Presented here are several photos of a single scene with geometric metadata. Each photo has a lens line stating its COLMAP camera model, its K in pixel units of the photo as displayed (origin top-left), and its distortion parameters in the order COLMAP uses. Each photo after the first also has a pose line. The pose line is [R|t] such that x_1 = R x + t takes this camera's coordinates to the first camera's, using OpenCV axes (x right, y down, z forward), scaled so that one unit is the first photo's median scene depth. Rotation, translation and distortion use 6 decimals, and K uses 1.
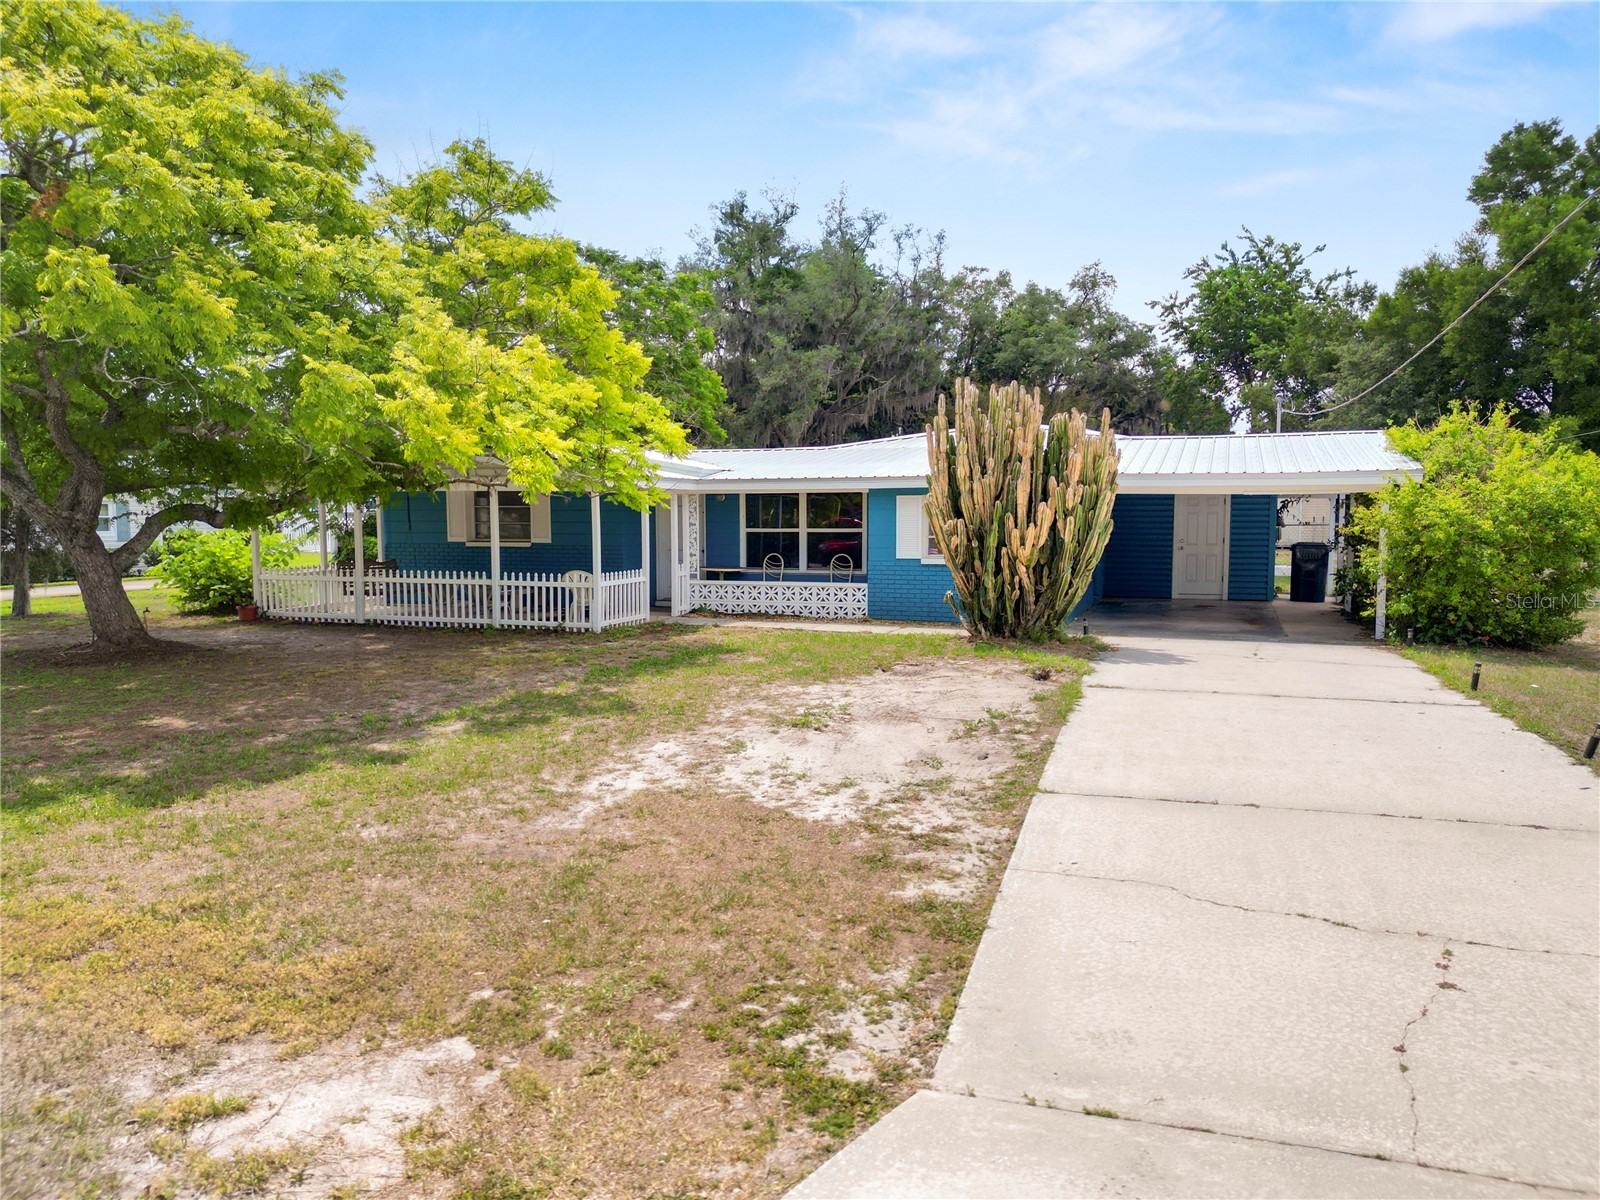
lens RADIAL K [[1100.6, 0, 799.6], [0, 1100.6, 673.0], [0, 0, 1]] dist [0.006723, 0.003398]
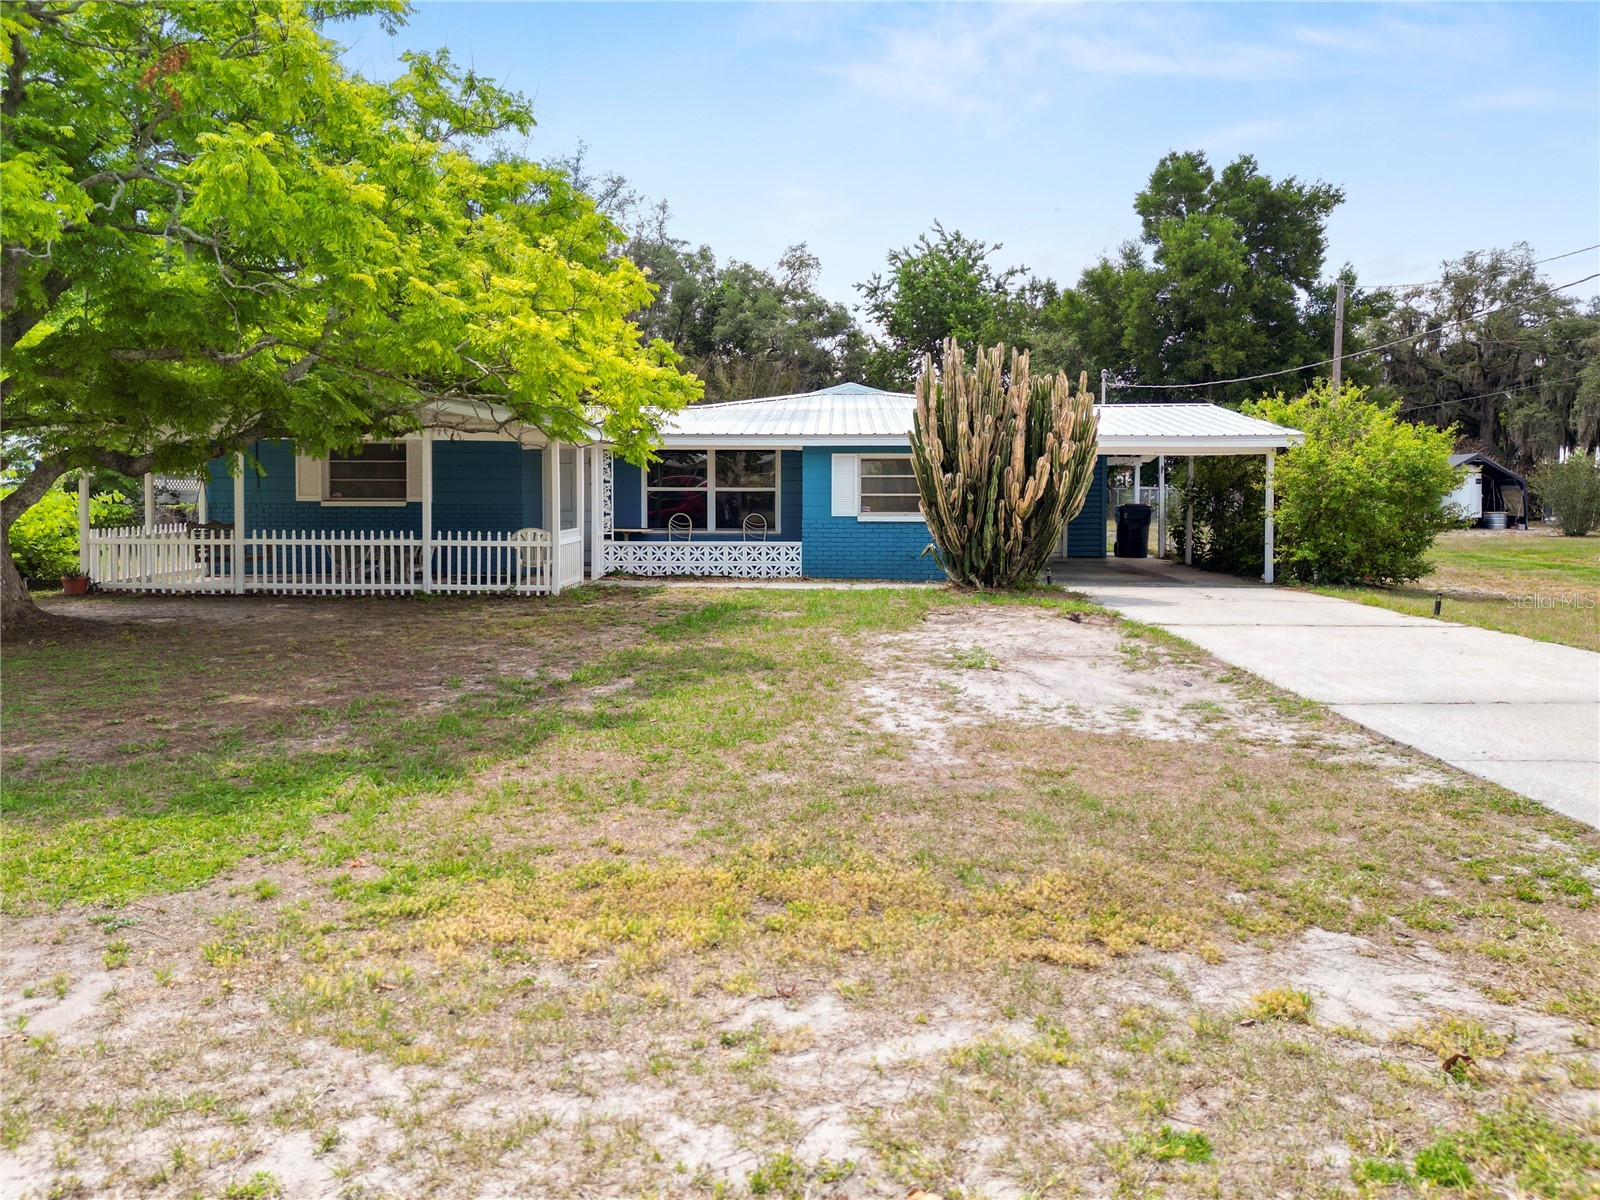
lens RADIAL K [[1138.0, 0, 800.0], [0, 1138.0, 600.0], [0, 0, 1]] dist [0.025718, -0.003857]
pose [[0.947382, -0.025859, 0.319059, -0.268174], [0.041530, 0.998237, -0.042409, 0.014137], [-0.317399, 0.053428, 0.946786, 0.036433]]
